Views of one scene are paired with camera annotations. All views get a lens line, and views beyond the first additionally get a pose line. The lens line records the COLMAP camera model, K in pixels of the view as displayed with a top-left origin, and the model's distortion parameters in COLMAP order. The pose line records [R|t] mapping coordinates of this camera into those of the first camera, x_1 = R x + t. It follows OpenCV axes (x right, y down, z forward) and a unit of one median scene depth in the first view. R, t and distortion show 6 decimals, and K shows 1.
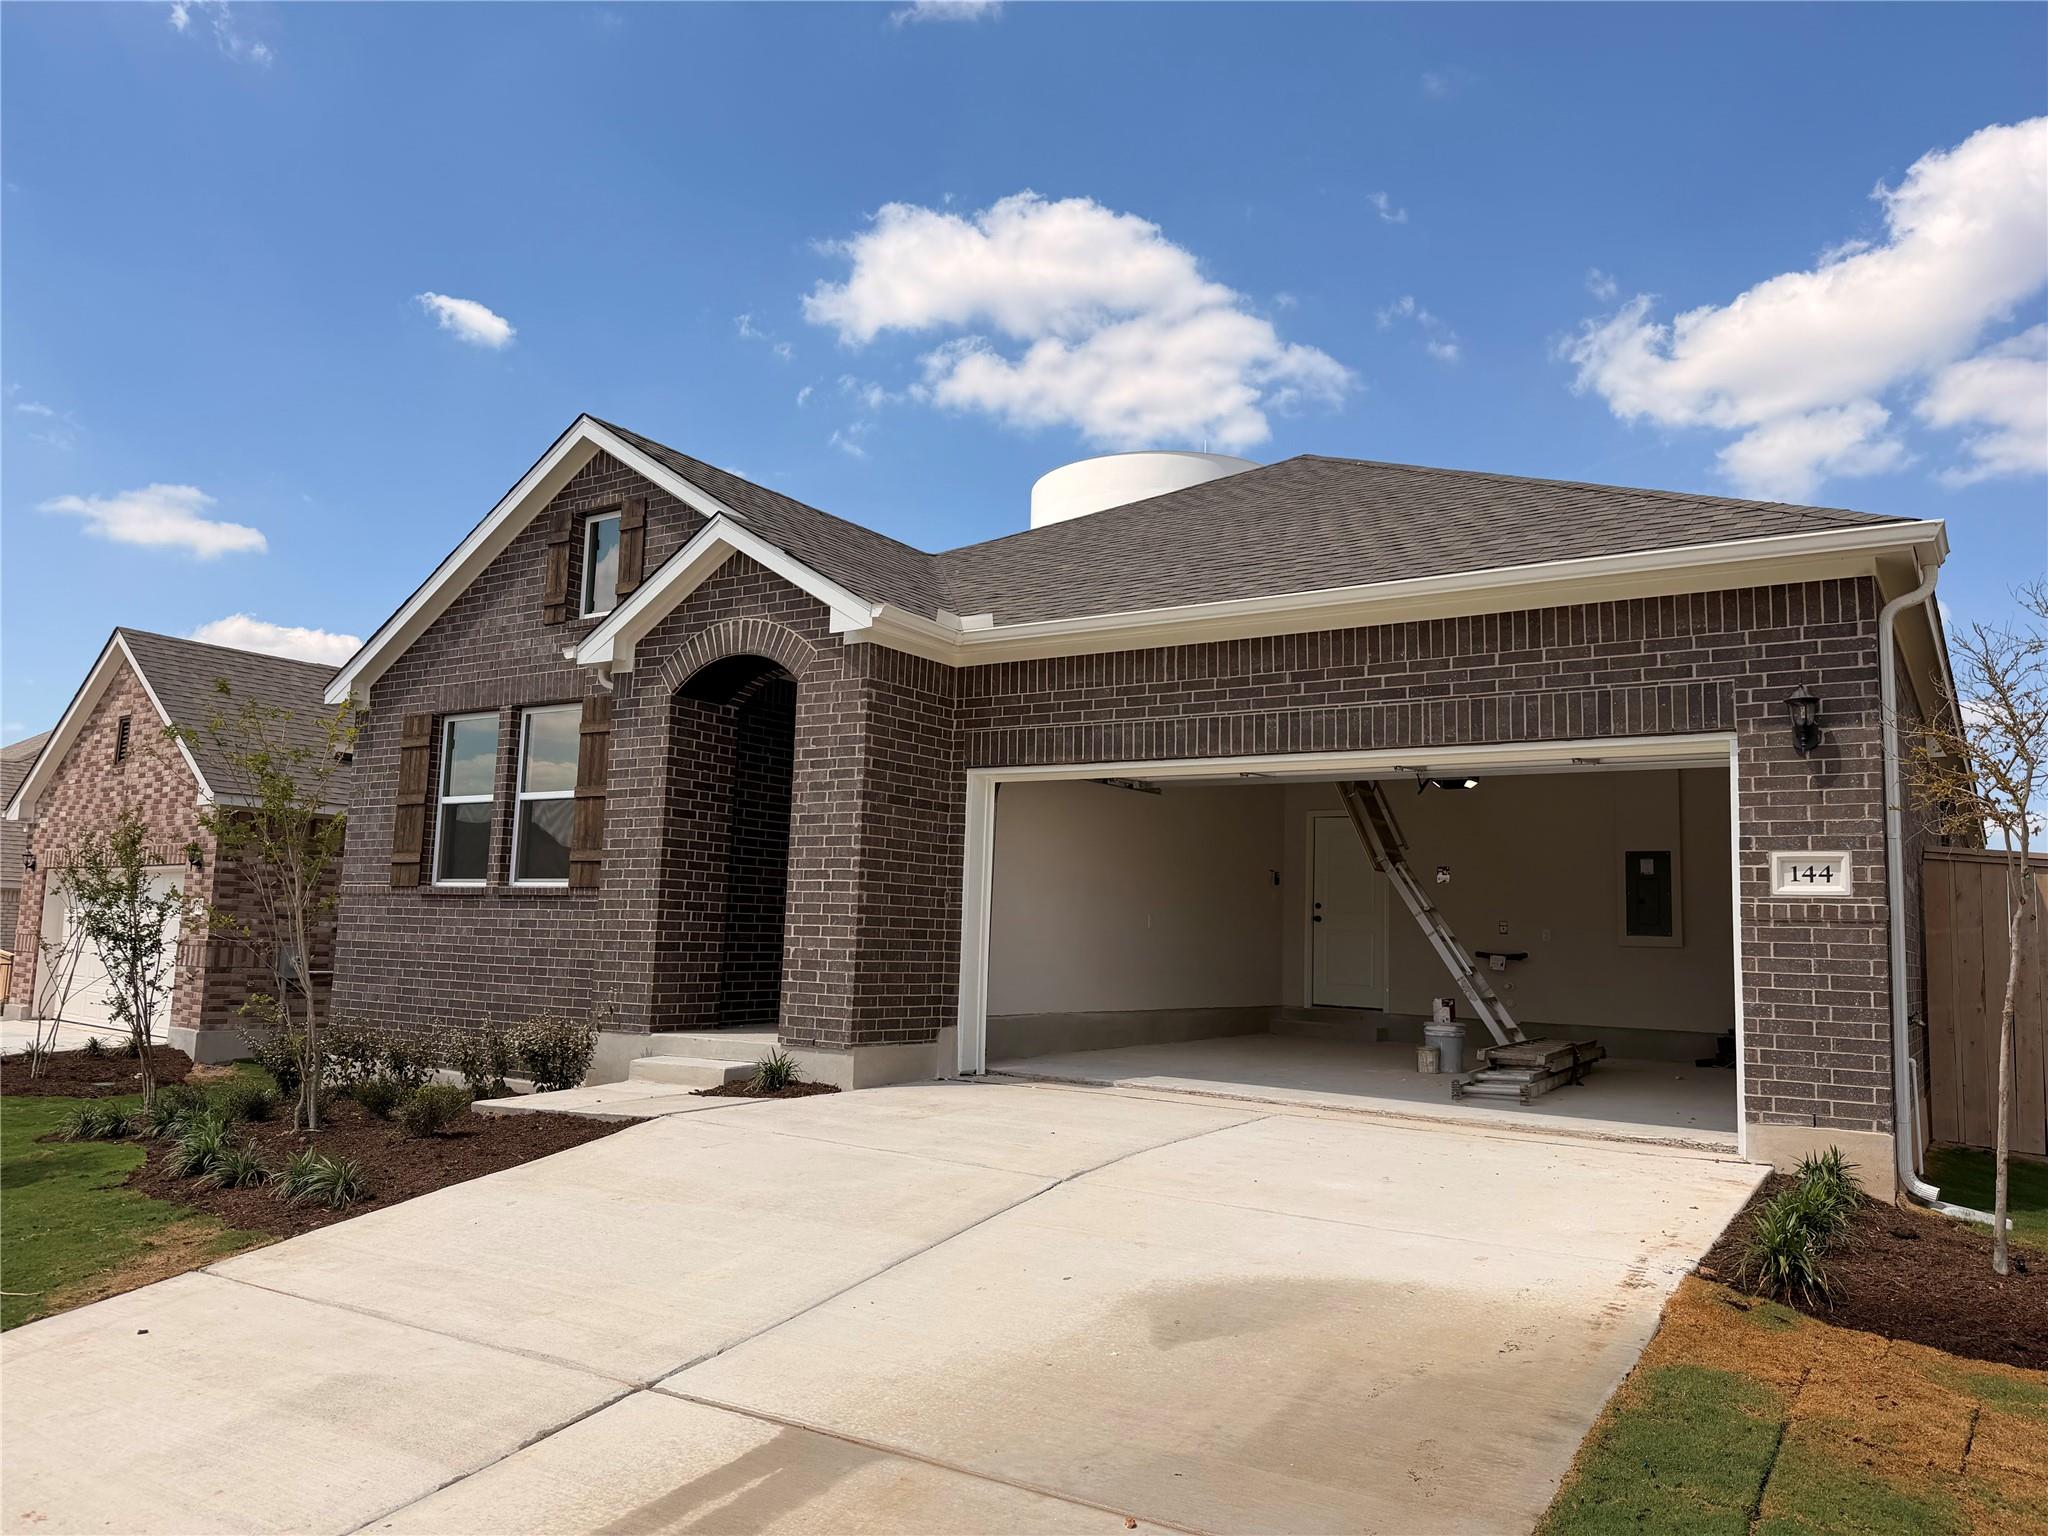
lens RADIAL K [[1438.0, 0, 1024.0], [0, 1438.0, 768.0], [0, 0, 1]] dist [0.056400, -0.000394]
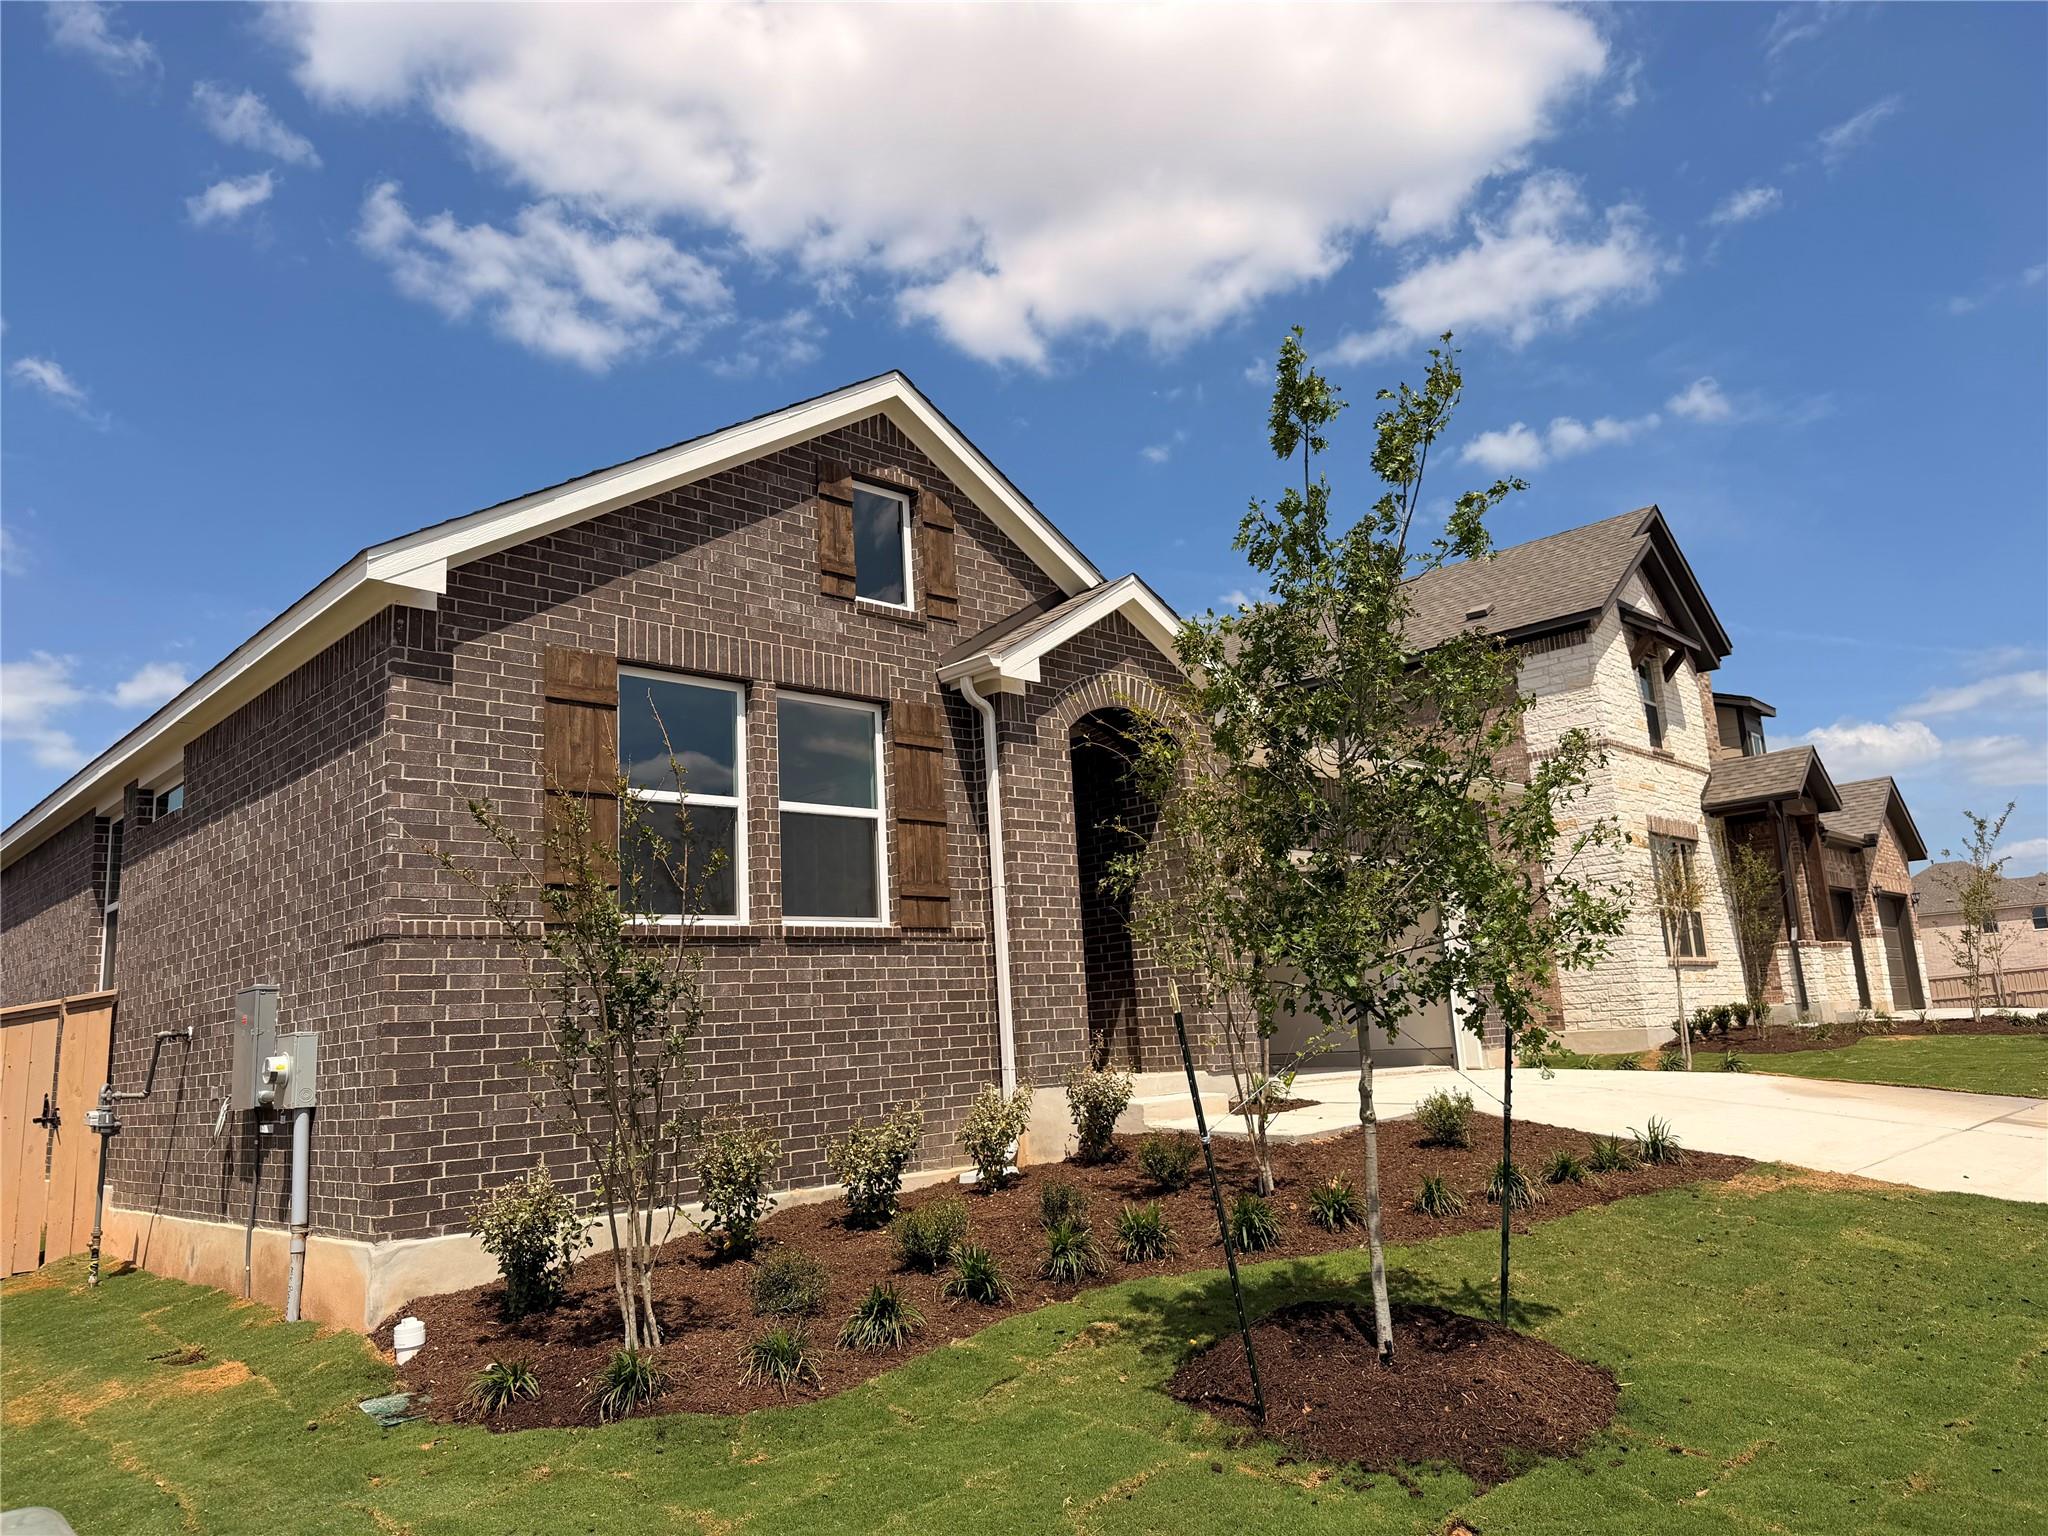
lens RADIAL K [[1438.0, 0, 1024.0], [0, 1438.0, 768.0], [0, 0, 1]] dist [0.056400, -0.000394]
pose [[0.216607, 0.145493, 0.965356, -1.182832], [-0.050440, 0.989180, -0.137766, 0.109471], [-0.974955, -0.018852, 0.221602, 0.811452]]
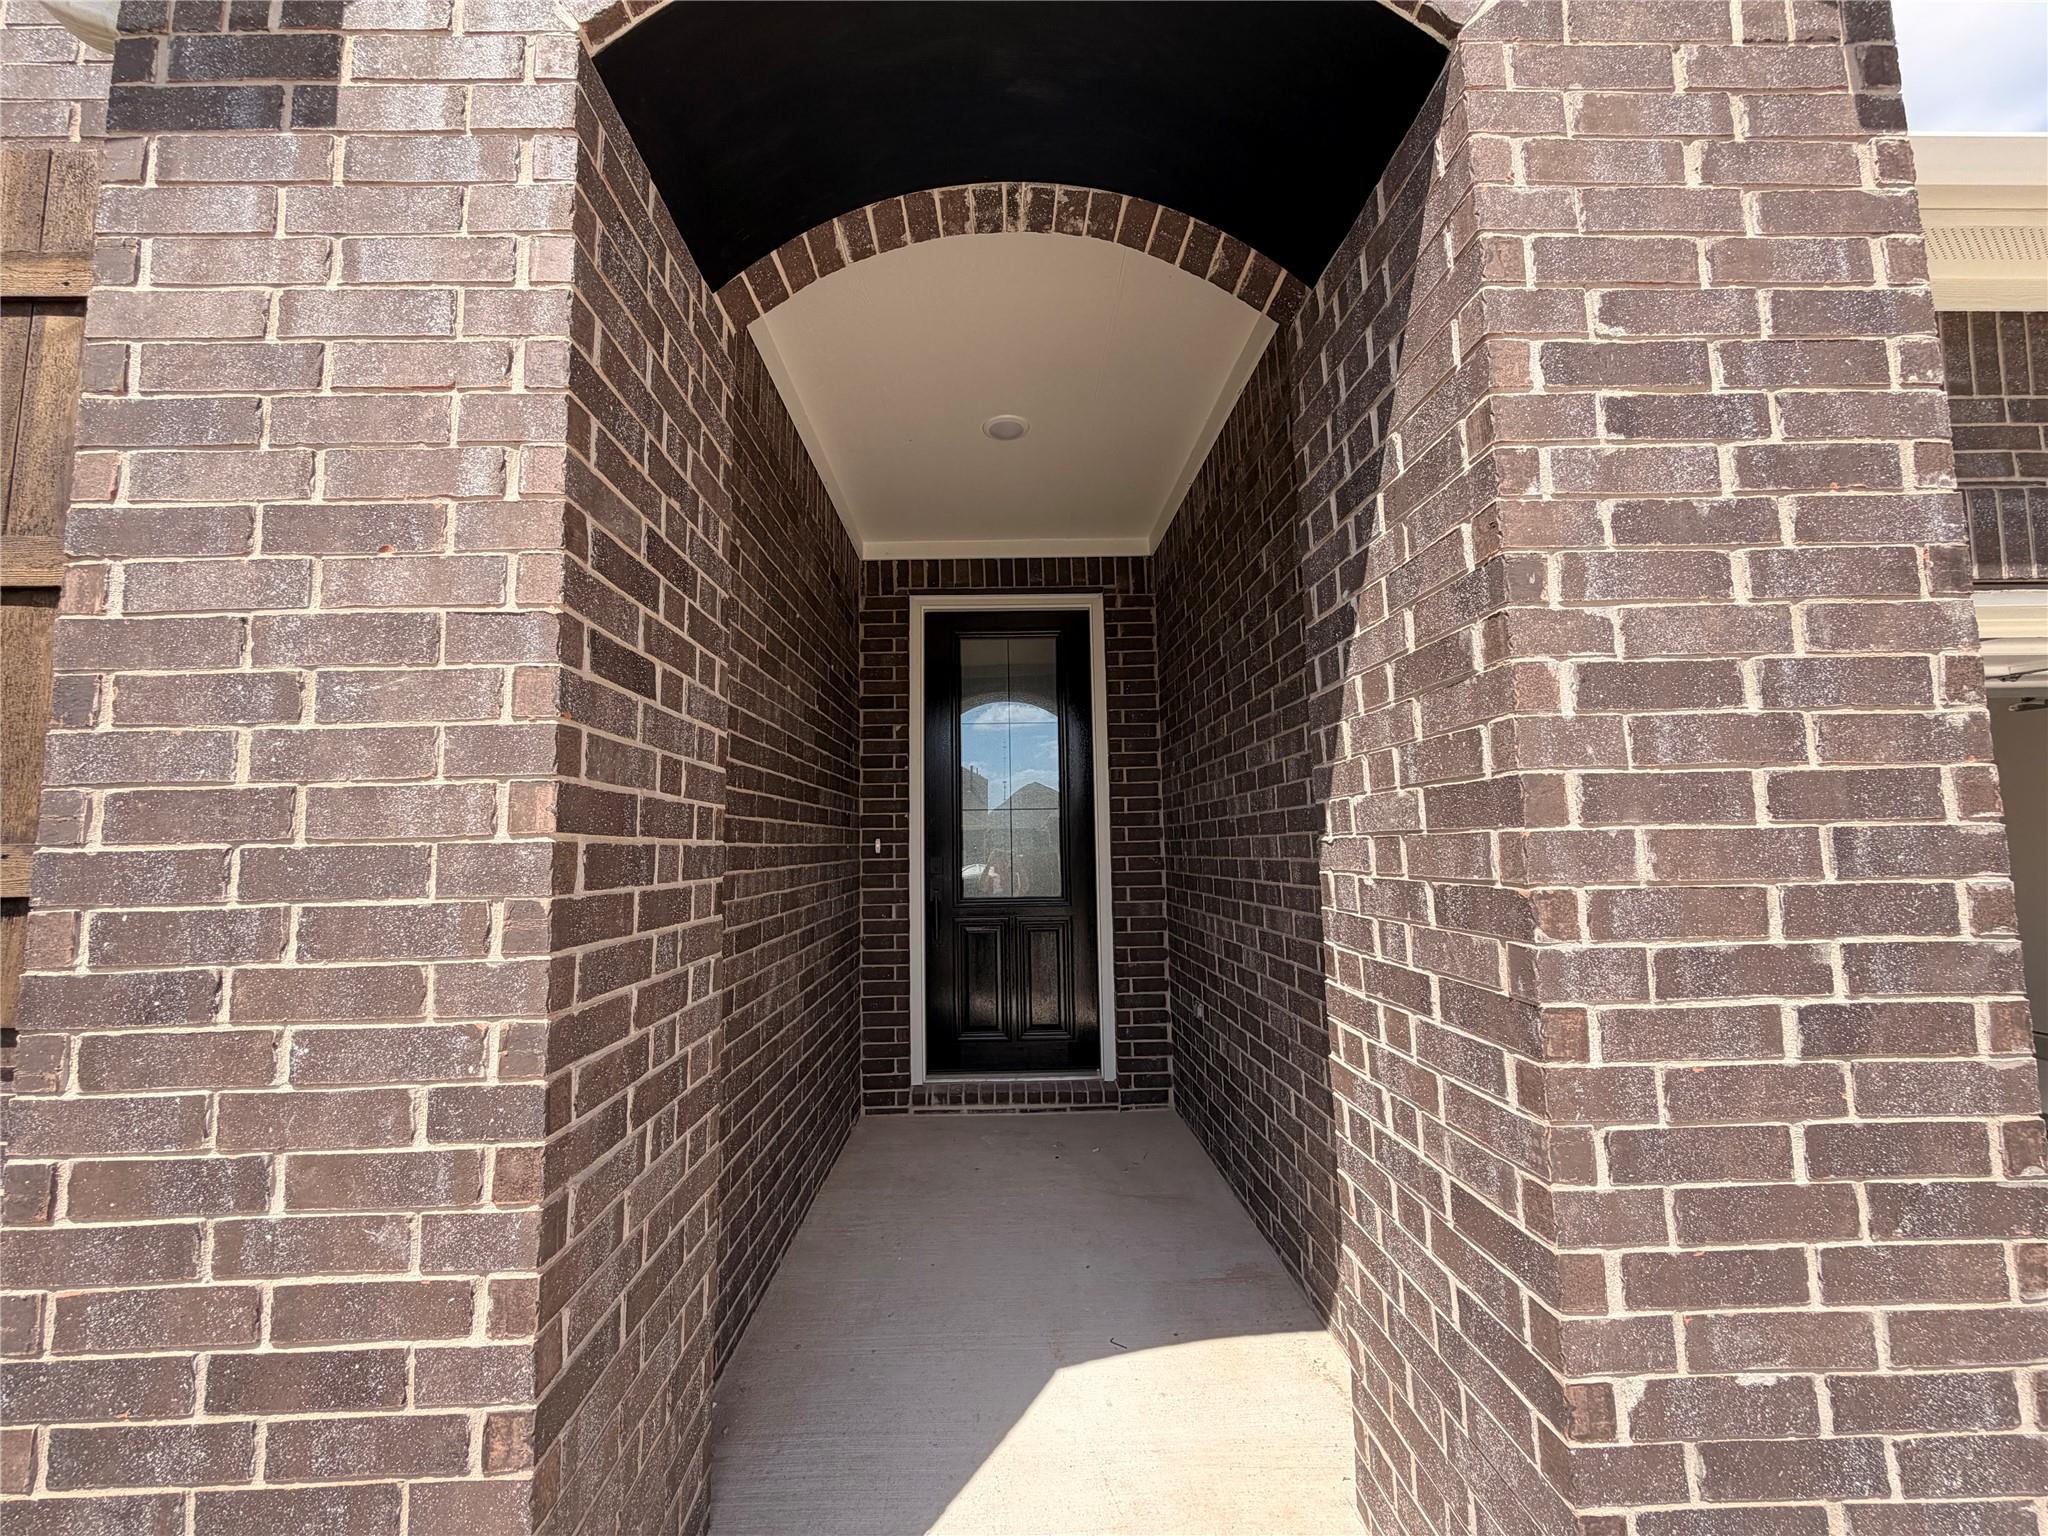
lens RADIAL K [[819.0, 0, 1017.3], [0, 819.0, 769.5], [0, 0, 1]] dist [-0.000661, -0.000246]
pose [[0.818564, 0.007790, 0.574363, -0.258018], [-0.025165, 0.999434, 0.022310, 0.042576], [-0.573864, -0.032716, 0.818297, 0.873414]]
